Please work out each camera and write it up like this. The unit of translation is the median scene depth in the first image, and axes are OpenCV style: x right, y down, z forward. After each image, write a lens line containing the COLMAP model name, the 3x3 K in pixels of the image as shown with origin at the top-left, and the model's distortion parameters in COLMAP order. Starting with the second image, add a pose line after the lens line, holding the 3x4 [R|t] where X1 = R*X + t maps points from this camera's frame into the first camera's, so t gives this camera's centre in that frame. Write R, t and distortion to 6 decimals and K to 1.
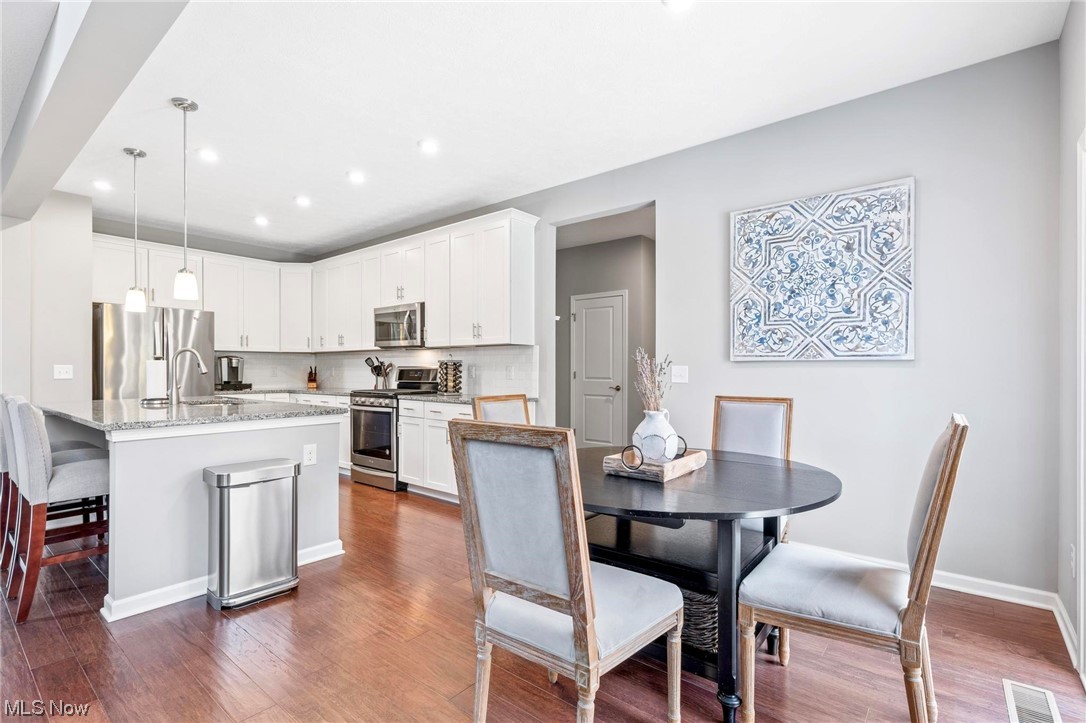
lens RADIAL K [[502.9, 0, 539.2], [0, 502.9, 368.6], [0, 0, 1]] dist [0.004951, 0.000274]
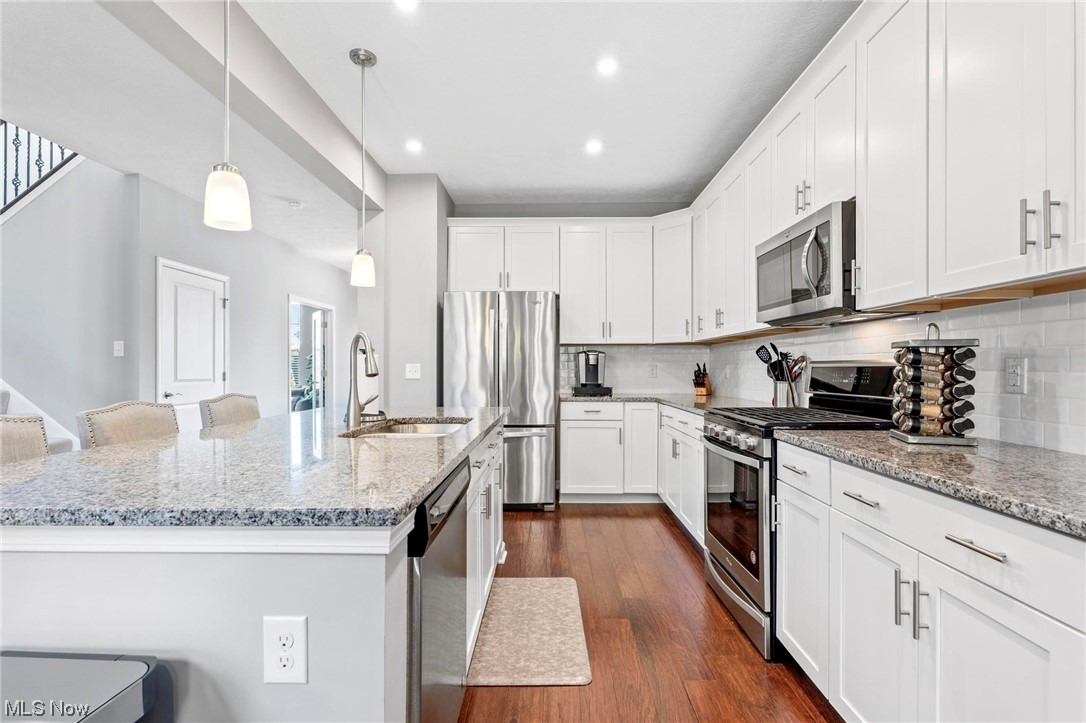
lens RADIAL K [[502.9, 0, 548.6], [0, 502.9, 373.0], [0, 0, 1]] dist [0.004951, 0.000274]
pose [[0.628980, 0.005676, -0.777401, -0.072328], [0.003499, 0.999943, 0.010132, 0.001145], [0.777413, -0.009093, 0.628924, 0.568930]]
